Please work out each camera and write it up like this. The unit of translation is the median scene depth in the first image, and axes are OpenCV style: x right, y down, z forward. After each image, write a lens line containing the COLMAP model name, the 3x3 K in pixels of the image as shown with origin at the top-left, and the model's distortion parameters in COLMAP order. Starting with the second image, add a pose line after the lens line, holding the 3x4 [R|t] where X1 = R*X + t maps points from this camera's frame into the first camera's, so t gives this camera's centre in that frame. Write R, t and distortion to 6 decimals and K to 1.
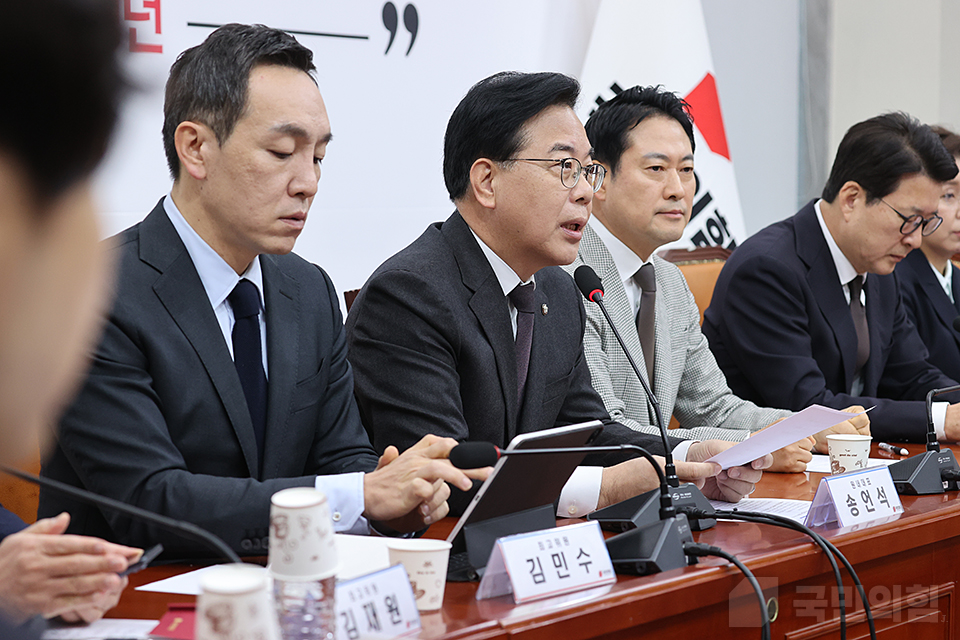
lens RADIAL K [[2882.5, 0, 480.0], [0, 2882.5, 320.0], [0, 0, 1]] dist [-0.352479, 11.439670]
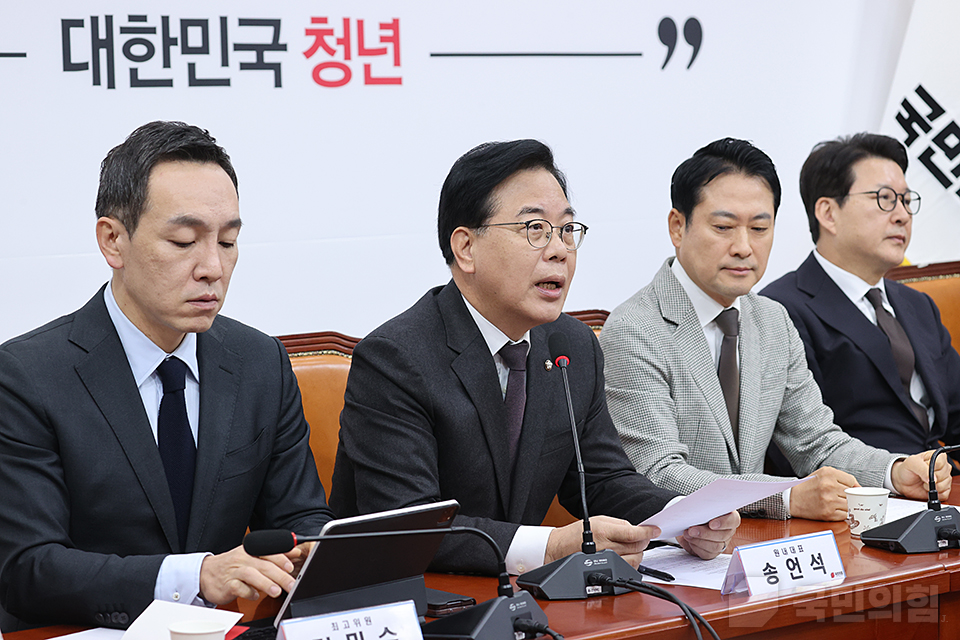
lens RADIAL K [[2882.5, 0, 480.0], [0, 2882.5, 320.0], [0, 0, 1]] dist [-0.352479, 11.439670]
pose [[0.958029, -0.000530, -0.286671, 0.313103], [0.009615, 0.999495, 0.030285, -0.055211], [0.286511, -0.031770, 0.957550, 0.000448]]
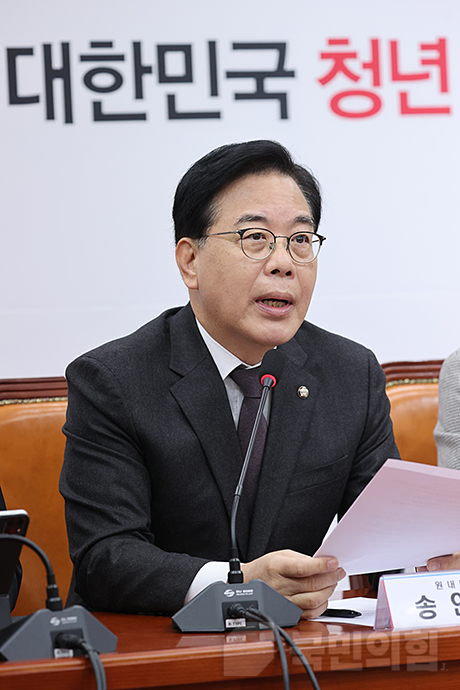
lens RADIAL K [[3768.8, 0, 230.0], [0, 3768.8, 345.0], [0, 0, 1]] dist [0.783459, -4.387430]
pose [[0.811383, -0.025993, -0.583937, 0.763397], [0.016561, 0.999632, -0.021486, 0.006791], [0.584280, 0.007762, 0.811515, -0.008998]]
